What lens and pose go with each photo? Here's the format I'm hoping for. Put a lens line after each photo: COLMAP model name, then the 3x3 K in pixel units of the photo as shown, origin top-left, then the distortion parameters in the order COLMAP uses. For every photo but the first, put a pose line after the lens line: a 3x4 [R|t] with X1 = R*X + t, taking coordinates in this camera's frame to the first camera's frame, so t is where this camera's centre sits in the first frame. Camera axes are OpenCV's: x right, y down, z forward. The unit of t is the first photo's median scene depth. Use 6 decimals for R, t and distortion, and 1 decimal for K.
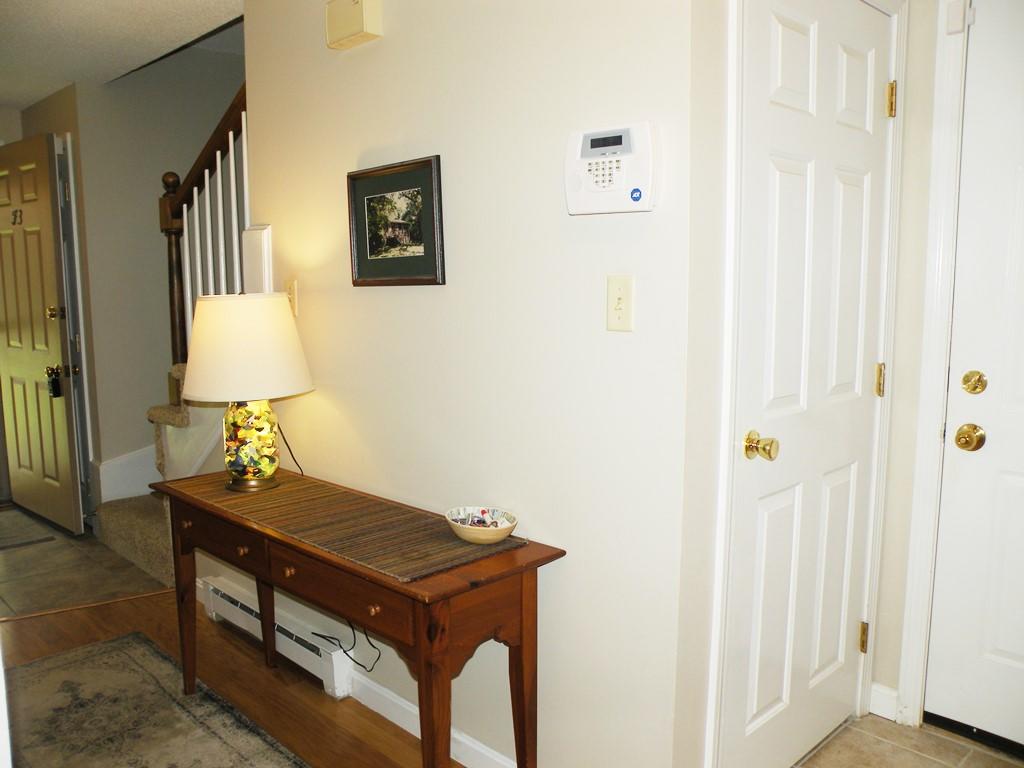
lens RADIAL K [[845.7, 0, 510.3], [0, 845.7, 384.8], [0, 0, 1]] dist [-0.142864, 0.137065]
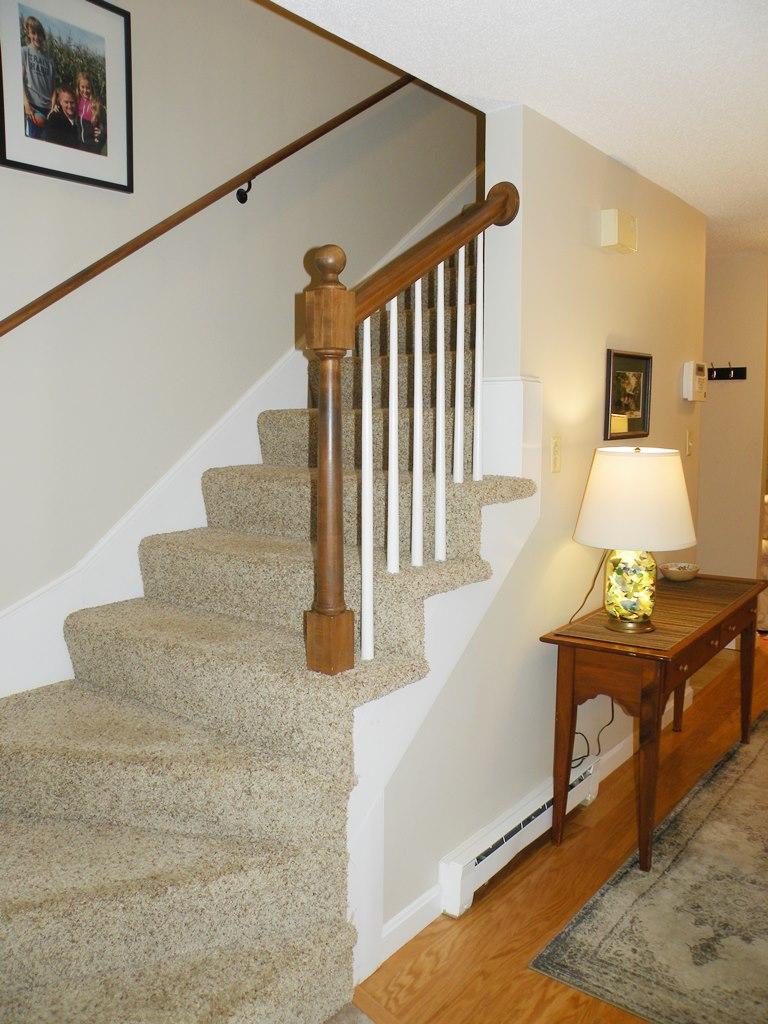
lens RADIAL K [[845.7, 0, 383.5], [0, 845.7, 513.6], [0, 0, 1]] dist [-0.142864, 0.137065]
pose [[-0.152594, -0.116743, 0.981370, -1.450249], [0.122046, 0.983172, 0.135934, -0.233871], [-0.980724, 0.140515, -0.135778, 1.606723]]
